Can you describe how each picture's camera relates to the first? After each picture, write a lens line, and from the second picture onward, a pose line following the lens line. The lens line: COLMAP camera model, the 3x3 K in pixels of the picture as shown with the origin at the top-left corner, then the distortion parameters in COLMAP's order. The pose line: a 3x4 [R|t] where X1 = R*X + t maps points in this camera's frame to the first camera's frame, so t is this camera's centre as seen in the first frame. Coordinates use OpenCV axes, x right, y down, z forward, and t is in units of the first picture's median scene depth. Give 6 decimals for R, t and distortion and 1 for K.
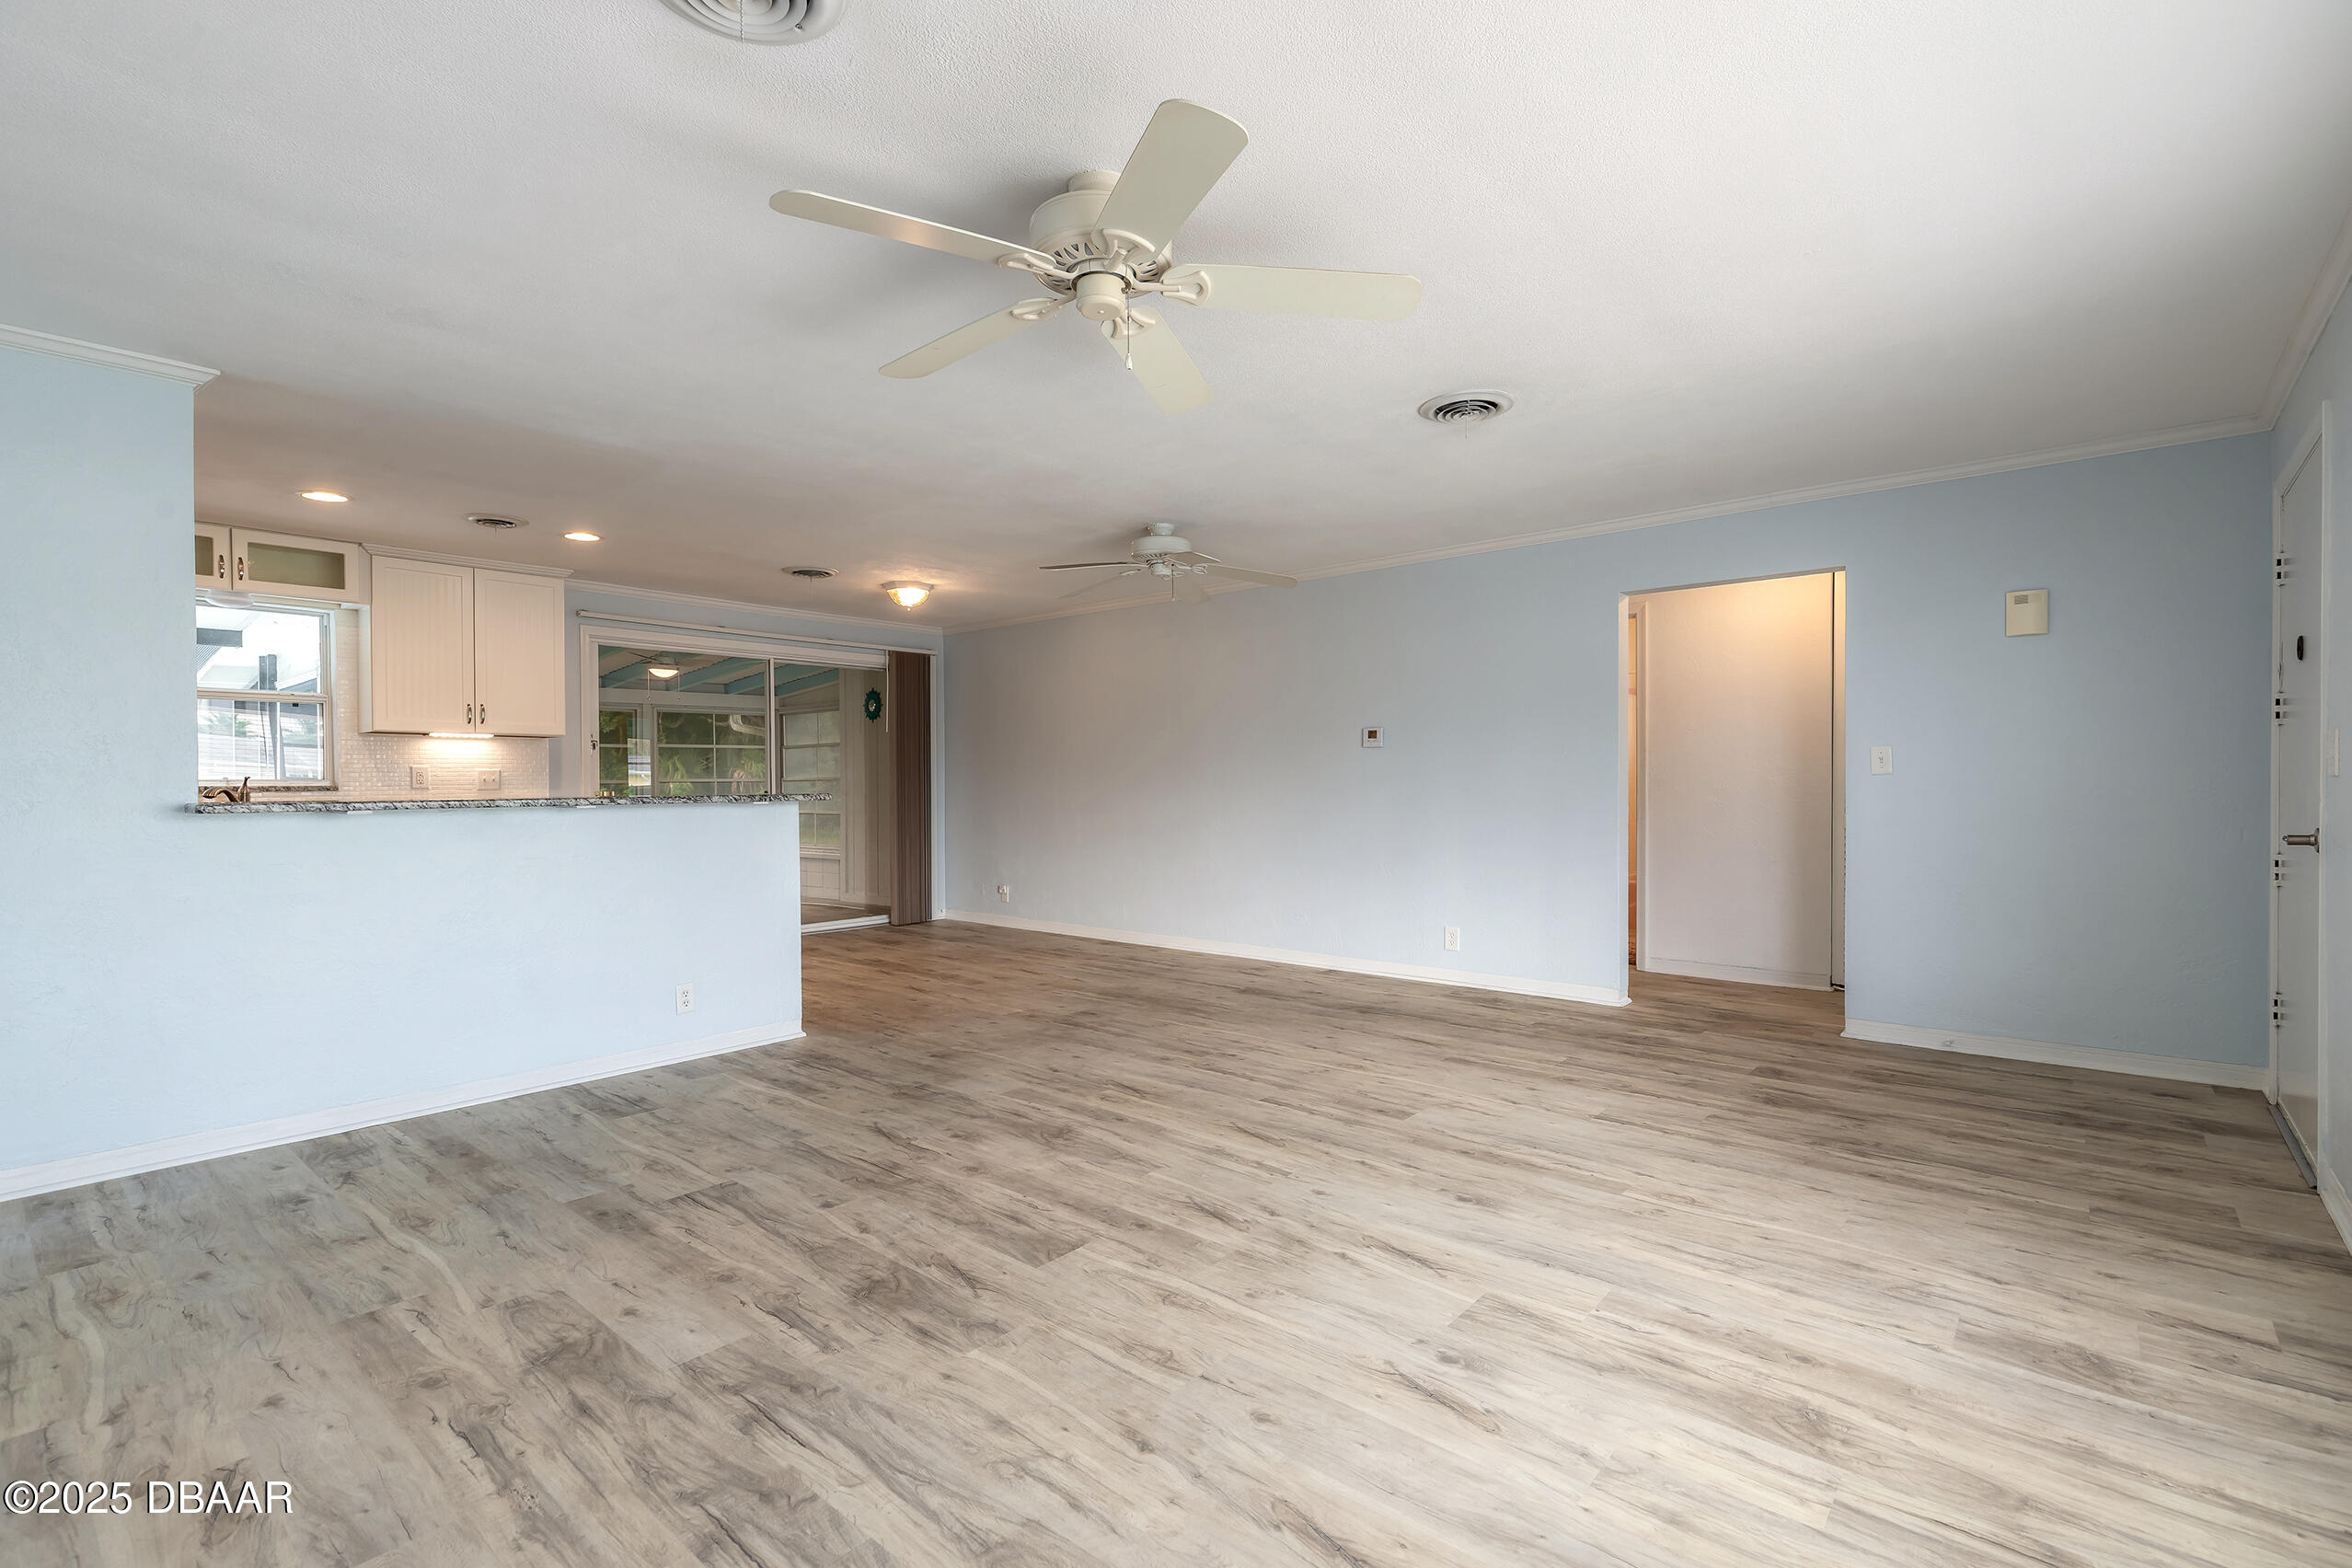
lens RADIAL K [[1059.8, 0, 1169.7], [0, 1059.8, 790.7], [0, 0, 1]] dist [0.008267, -0.000898]
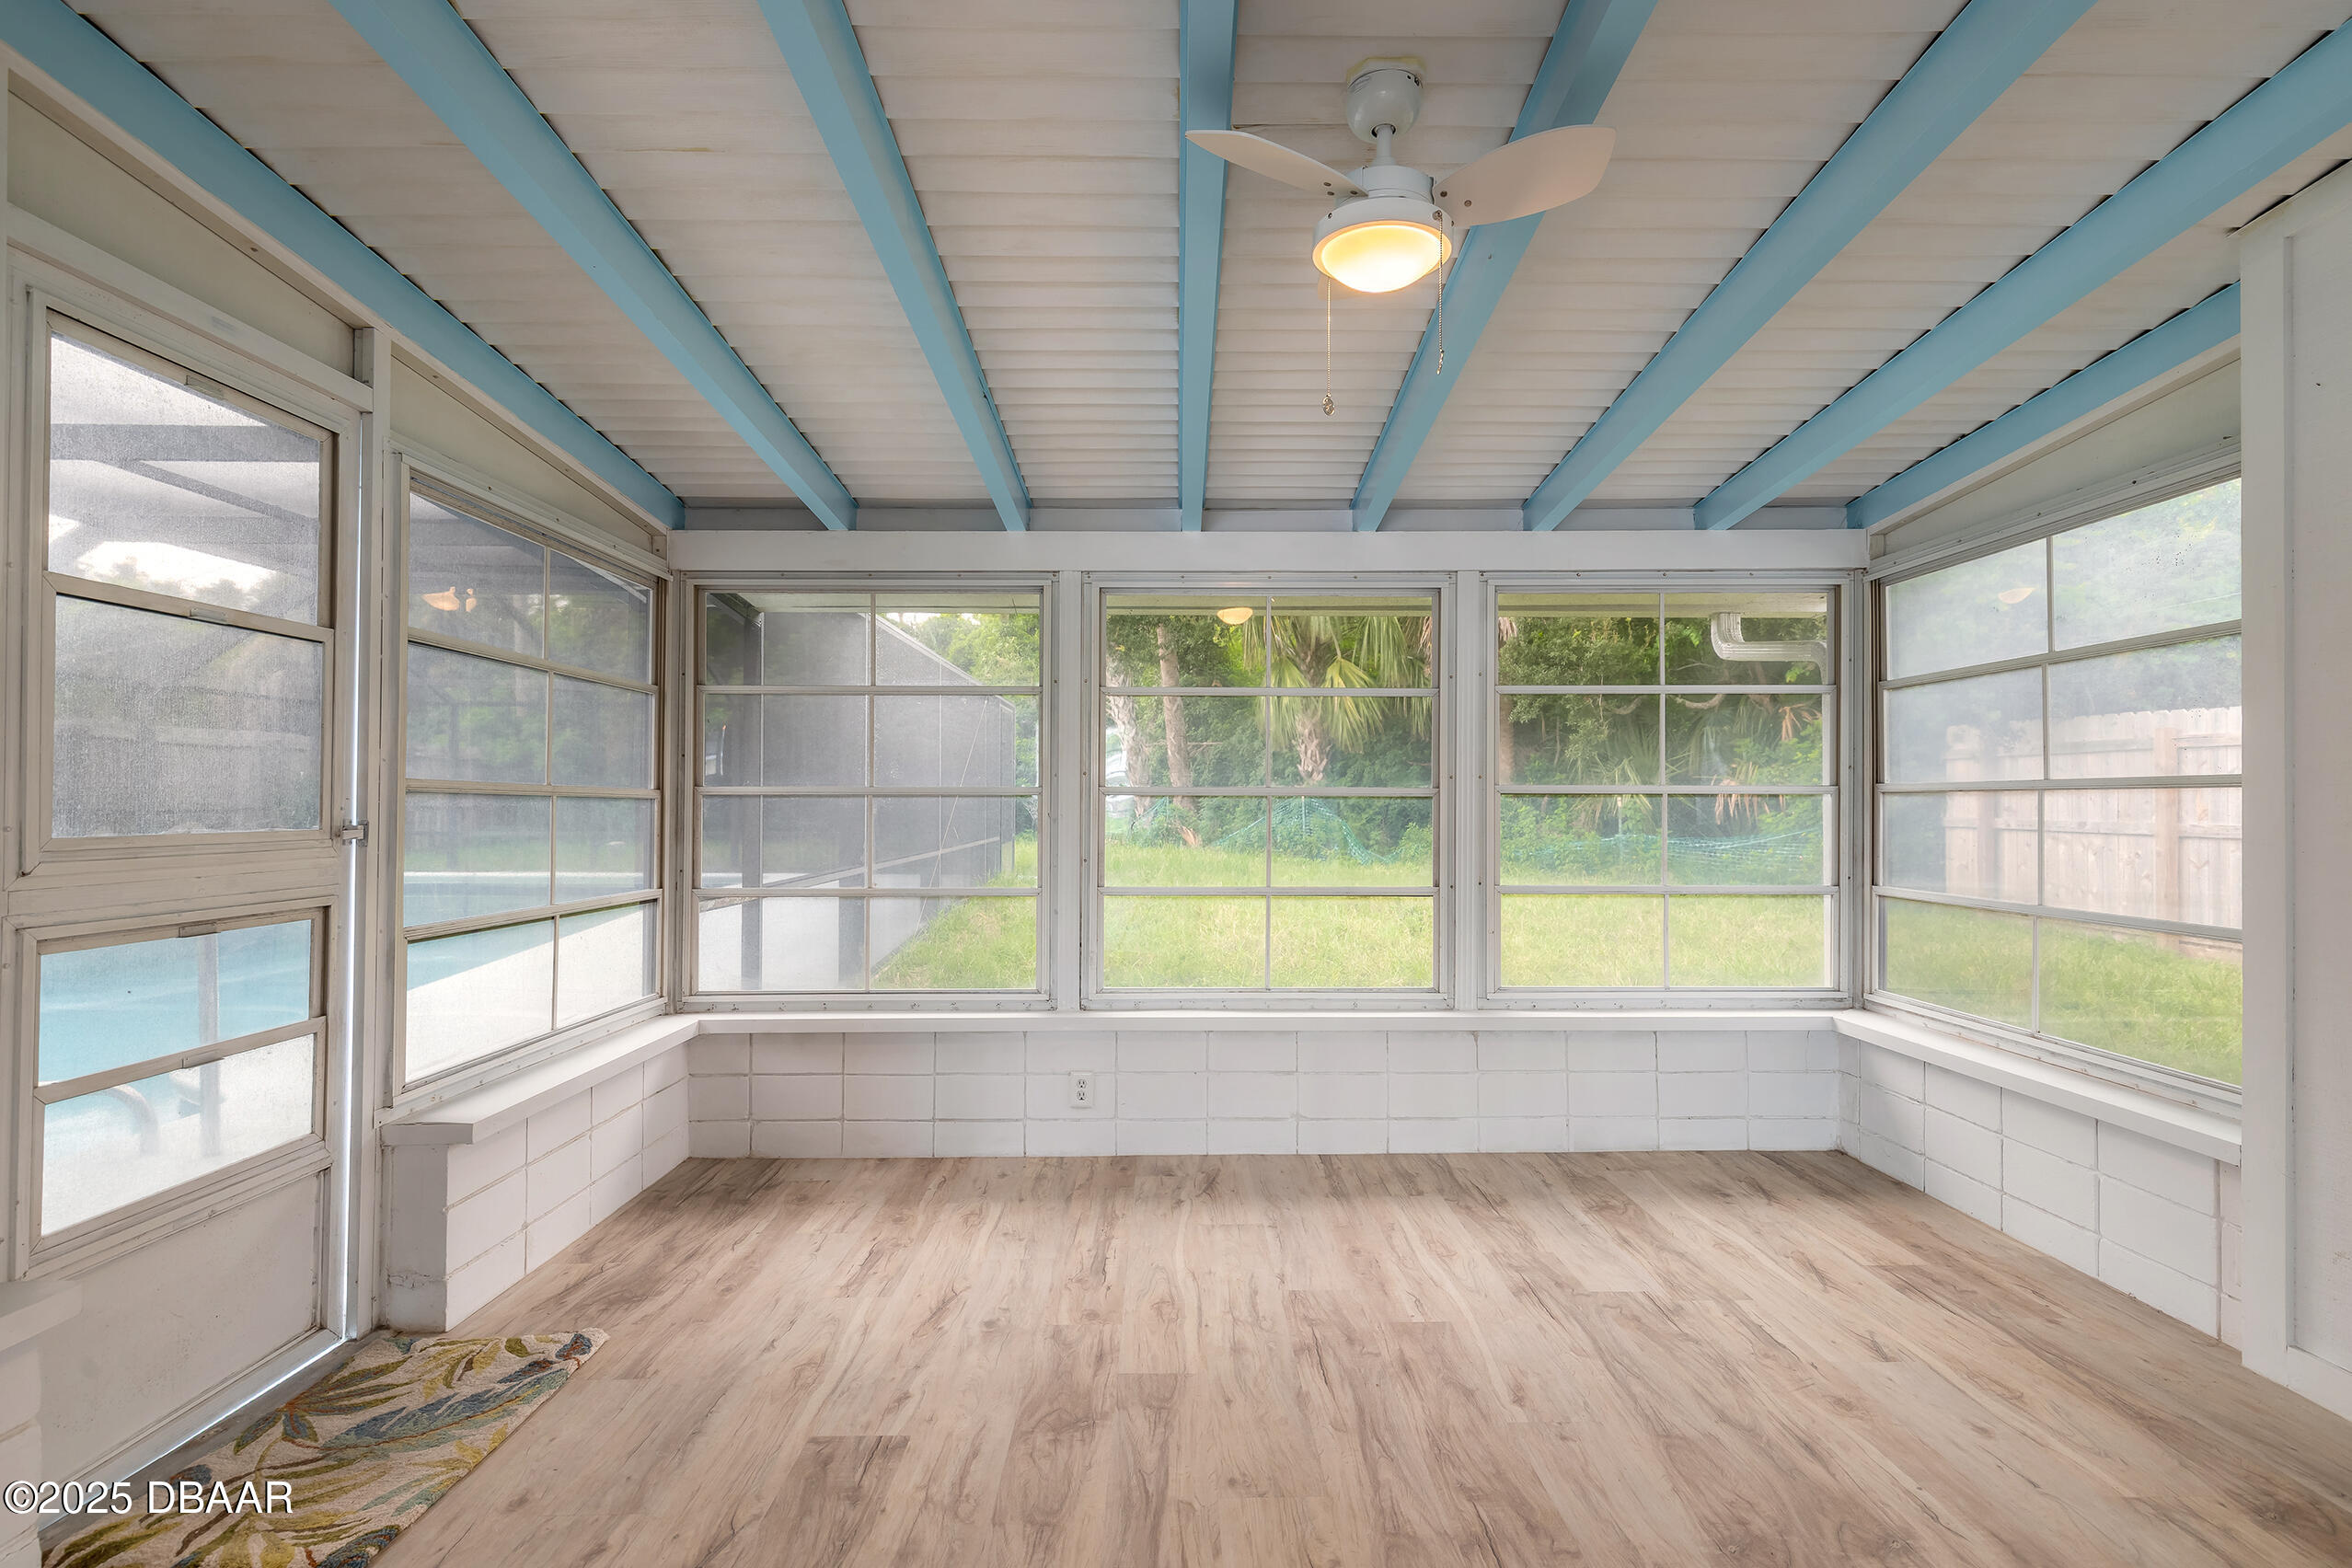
lens RADIAL K [[1087.5, 0, 1172.2], [0, 1087.5, 786.1], [0, 0, 1]] dist [0.009811, -0.000538]
pose [[0.655295, 0.000878, -0.755373, -0.939003], [-0.016413, 0.999780, -0.013076, -0.015255], [0.755195, 0.020966, 0.655165, 2.286091]]
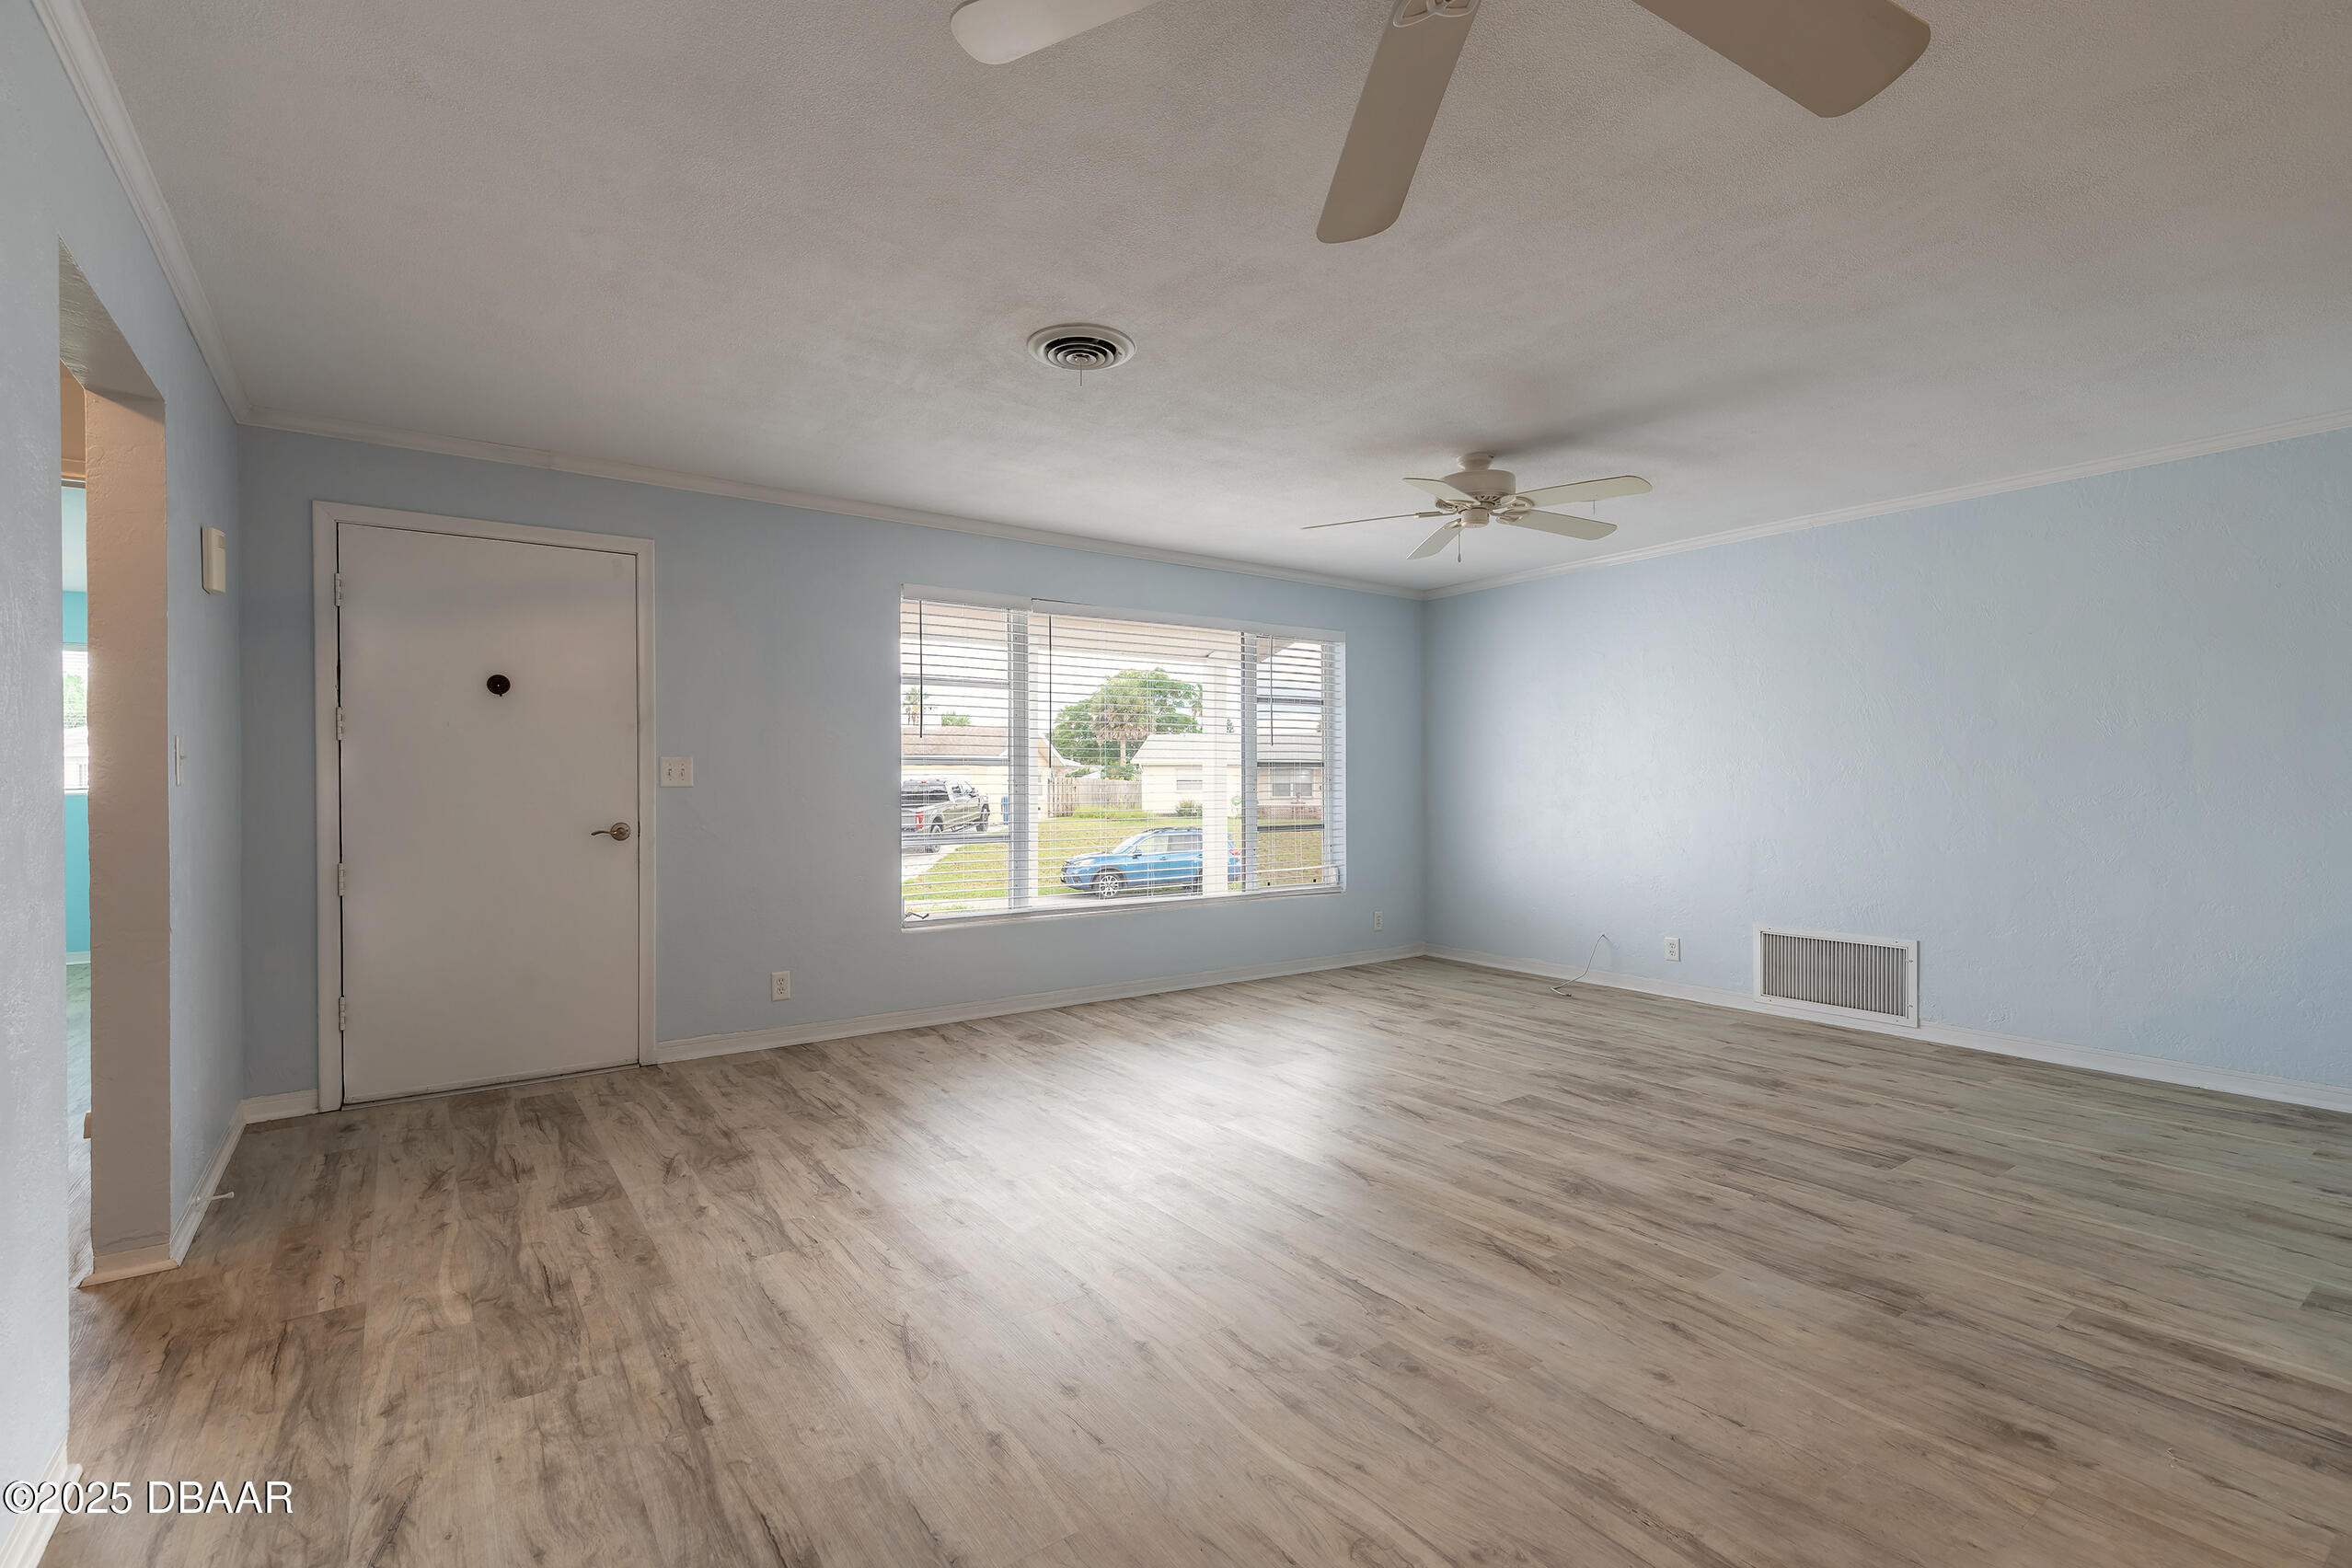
lens RADIAL K [[1059.8, 0, 1169.7], [0, 1059.8, 790.7], [0, 0, 1]] dist [0.008267, -0.000898]
pose [[-0.972055, 0.006650, 0.234659, 0.014958], [0.011188, 0.999775, 0.018009, -0.023099], [-0.234486, 0.020131, -0.971911, 1.998988]]
